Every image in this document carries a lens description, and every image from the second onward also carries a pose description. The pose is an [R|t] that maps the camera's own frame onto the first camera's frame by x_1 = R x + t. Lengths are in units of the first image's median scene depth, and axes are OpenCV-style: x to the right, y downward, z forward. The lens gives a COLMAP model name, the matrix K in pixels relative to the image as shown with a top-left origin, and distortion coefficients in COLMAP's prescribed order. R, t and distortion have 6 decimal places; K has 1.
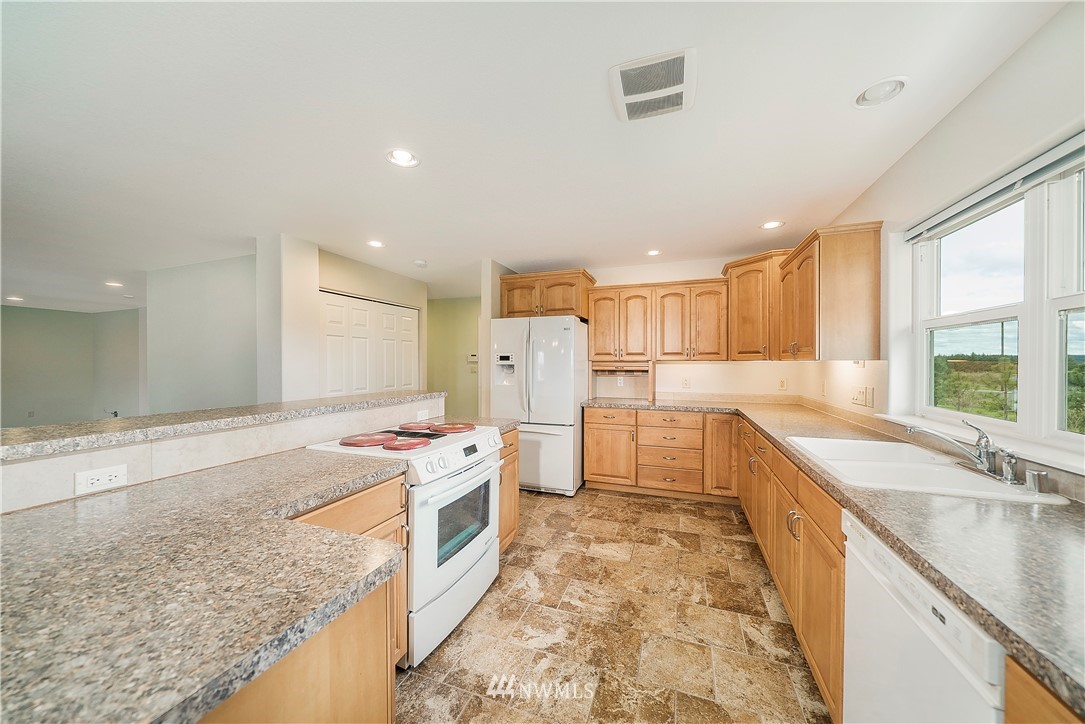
lens RADIAL K [[372.2, 0, 544.0], [0, 372.2, 363.6], [0, 0, 1]] dist [0.000365, -0.000007]
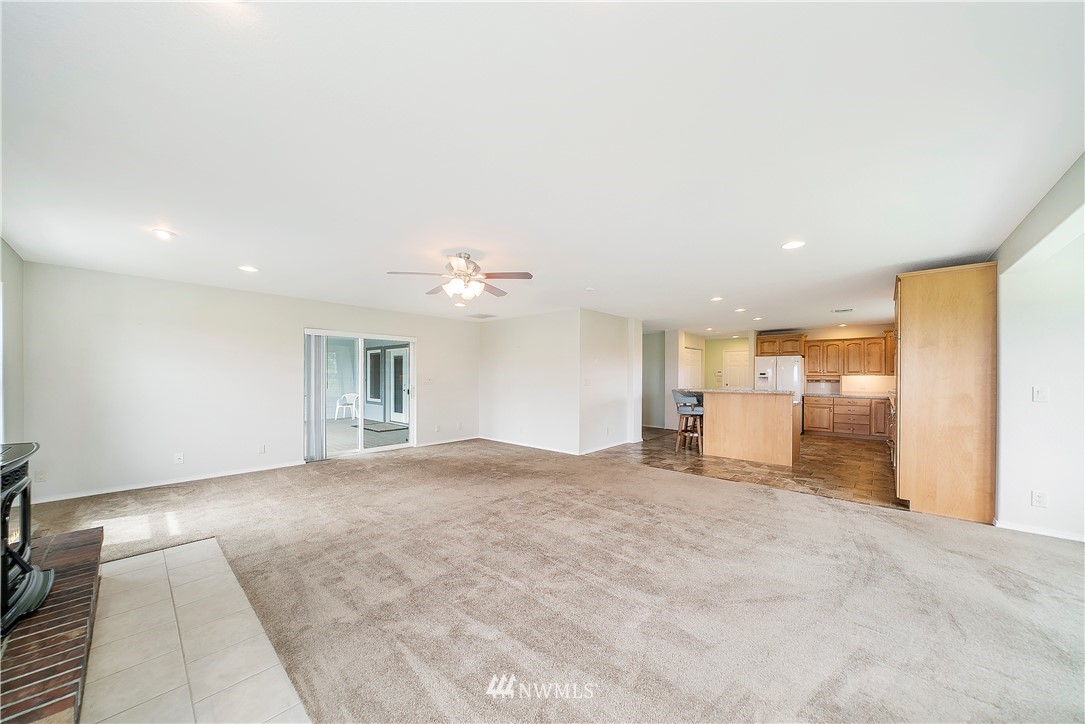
lens RADIAL K [[372.2, 0, 543.9], [0, 372.2, 376.7], [0, 0, 1]] dist [0.000365, -0.000007]
pose [[0.928607, 0.000748, -0.371064, -0.495951], [-0.001009, 0.999999, -0.000509, 0.002204], [0.371063, 0.000847, 0.928607, -1.589460]]
